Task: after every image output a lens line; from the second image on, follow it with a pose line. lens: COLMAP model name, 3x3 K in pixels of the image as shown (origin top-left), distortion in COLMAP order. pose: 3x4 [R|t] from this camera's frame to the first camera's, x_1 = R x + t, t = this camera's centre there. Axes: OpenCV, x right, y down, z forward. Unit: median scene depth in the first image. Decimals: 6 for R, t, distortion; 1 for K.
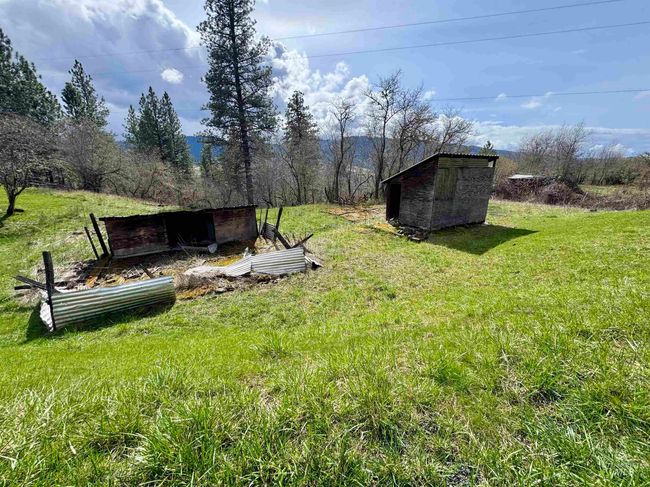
lens RADIAL K [[256.3, 0, 326.5], [0, 256.3, 239.9], [0, 0, 1]] dist [-0.000916, -0.000110]
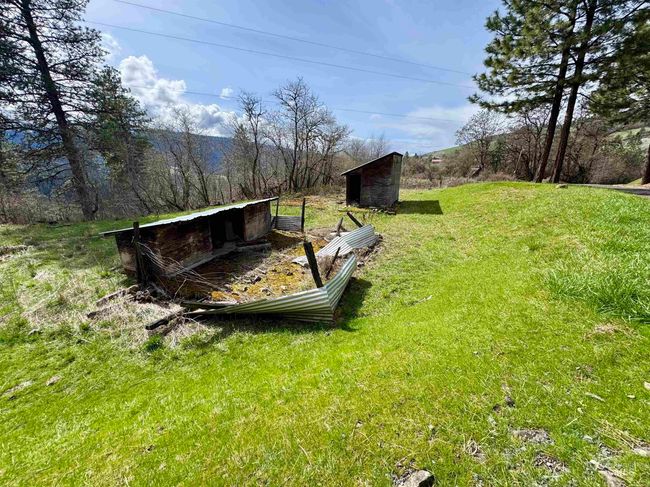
lens RADIAL K [[256.3, 0, 324.7], [0, 256.3, 242.1], [0, 0, 1]] dist [-0.000916, -0.000110]
pose [[0.795022, -0.176747, 0.580259, -0.513747], [0.168550, 0.983304, 0.068581, -0.002796], [-0.582693, 0.043279, 0.811539, 0.053496]]
